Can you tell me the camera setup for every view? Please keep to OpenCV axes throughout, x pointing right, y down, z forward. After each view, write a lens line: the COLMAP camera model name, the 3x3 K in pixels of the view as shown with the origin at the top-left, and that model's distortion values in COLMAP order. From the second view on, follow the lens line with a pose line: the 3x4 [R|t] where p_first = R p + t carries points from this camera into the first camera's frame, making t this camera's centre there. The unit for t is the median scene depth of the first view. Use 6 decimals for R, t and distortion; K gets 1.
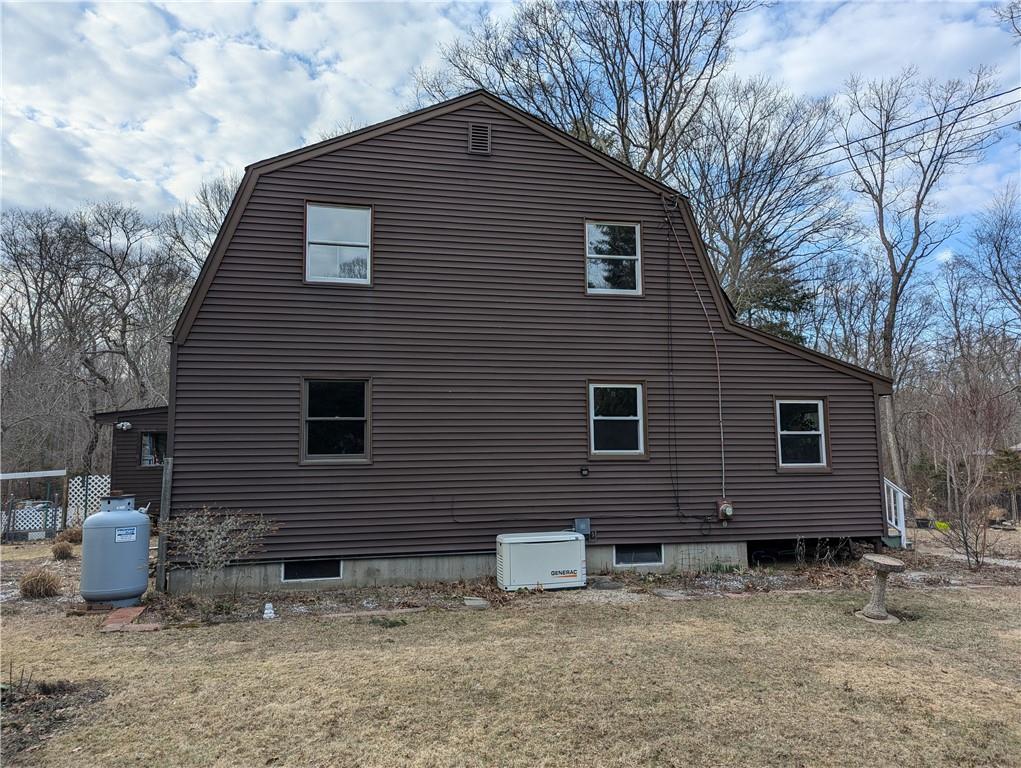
lens RADIAL K [[724.3, 0, 511.7], [0, 724.3, 384.3], [0, 0, 1]] dist [0.012737, 0.002149]
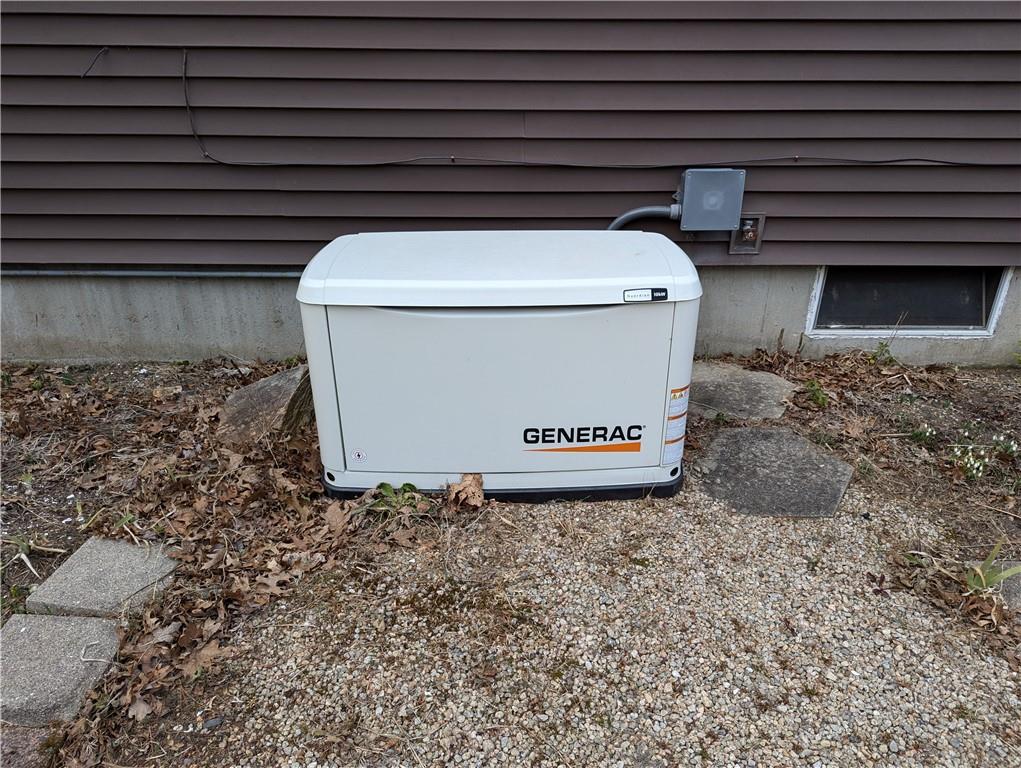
lens RADIAL K [[724.3, 0, 511.9], [0, 724.3, 382.0], [0, 0, 1]] dist [0.012737, 0.002149]
pose [[0.980082, 0.101636, -0.170613, 0.081871], [0.005924, 0.843771, 0.536670, 0.116876], [0.198504, -0.526992, 0.826363, 0.763867]]
